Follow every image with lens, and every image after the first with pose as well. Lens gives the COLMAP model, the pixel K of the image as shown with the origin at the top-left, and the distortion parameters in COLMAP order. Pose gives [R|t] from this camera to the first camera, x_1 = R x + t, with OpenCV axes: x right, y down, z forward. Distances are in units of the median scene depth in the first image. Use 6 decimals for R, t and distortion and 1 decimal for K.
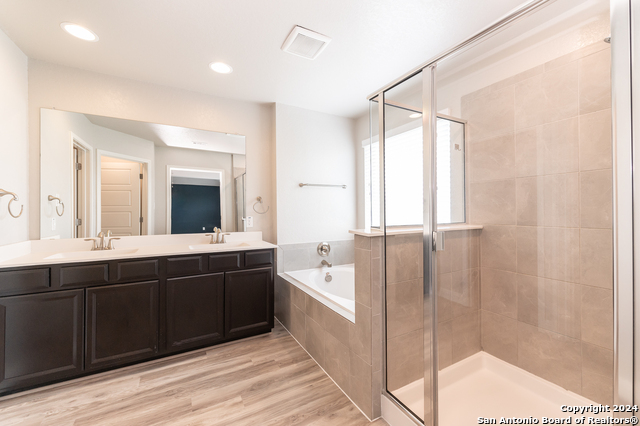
lens RADIAL K [[262.8, 0, 324.5], [0, 262.8, 210.3], [0, 0, 1]] dist [0.001707, -0.000041]
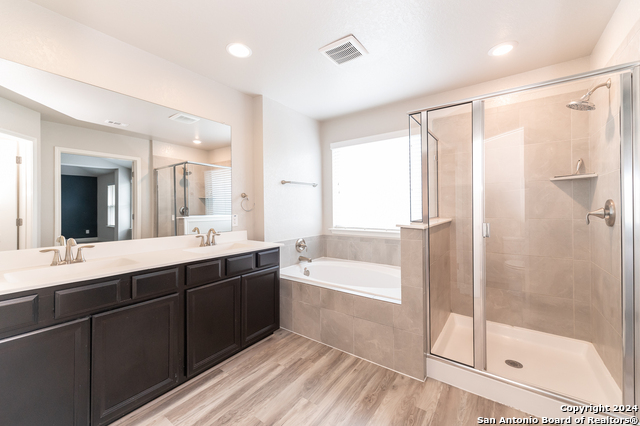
lens RADIAL K [[261.1, 0, 311.1], [0, 261.1, 206.9], [0, 0, 1]] dist [0.002888, 0.000089]
pose [[0.911201, -0.001957, 0.411957, -0.519484], [0.002512, 0.999997, -0.000805, -0.001808], [-0.411954, 0.001769, 0.911203, 0.074970]]
